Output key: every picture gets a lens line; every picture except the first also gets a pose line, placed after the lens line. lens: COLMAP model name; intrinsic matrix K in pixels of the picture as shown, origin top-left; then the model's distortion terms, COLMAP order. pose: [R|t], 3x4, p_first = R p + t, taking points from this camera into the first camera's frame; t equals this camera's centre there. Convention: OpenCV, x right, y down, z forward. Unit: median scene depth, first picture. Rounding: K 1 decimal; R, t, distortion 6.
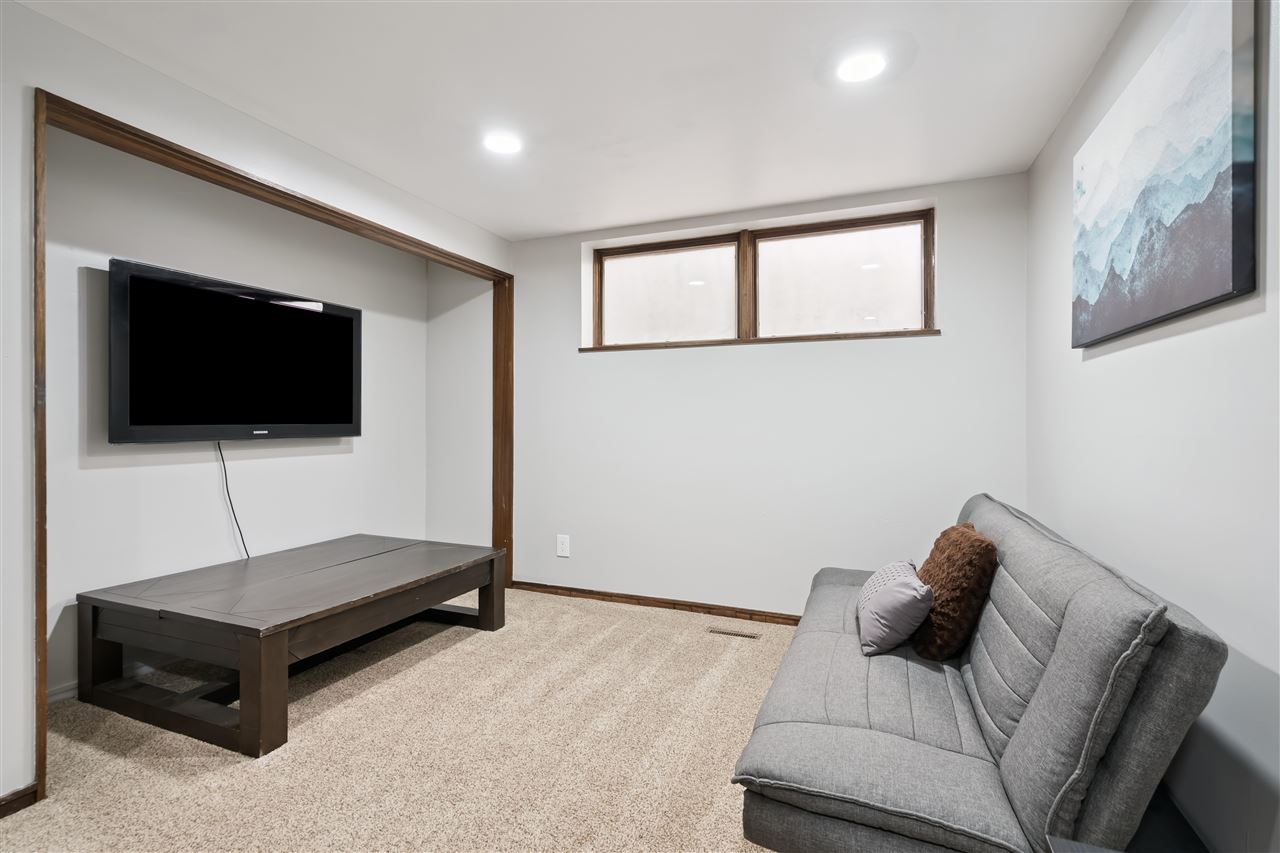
lens RADIAL K [[588.0, 0, 636.4], [0, 588.0, 425.9], [0, 0, 1]] dist [-0.006083, 0.002967]
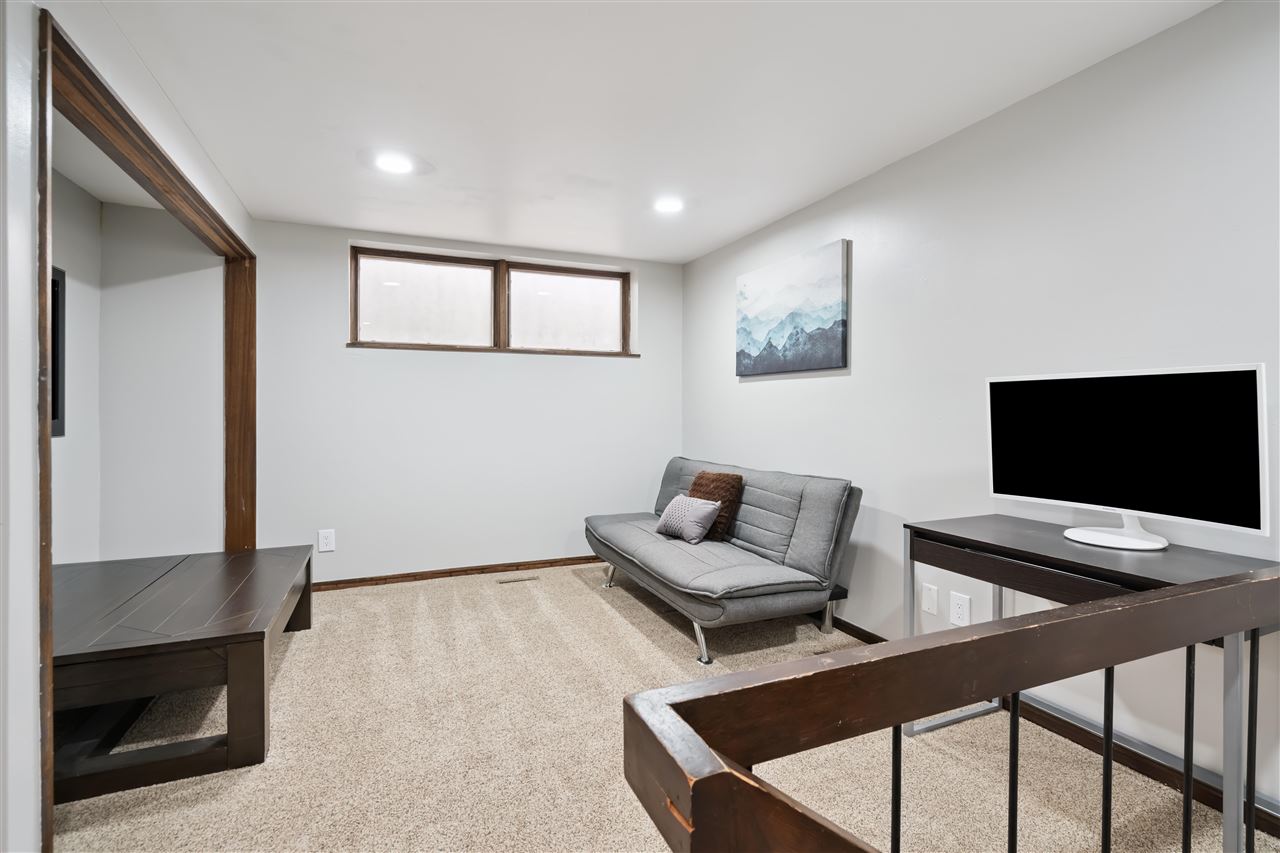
lens RADIAL K [[588.0, 0, 636.6], [0, 588.0, 420.9], [0, 0, 1]] dist [-0.006083, 0.002967]
pose [[0.704630, -0.013627, 0.709444, -0.661908], [0.007254, 0.999902, 0.012001, -0.008450], [-0.709538, -0.003310, 0.704660, -0.098432]]
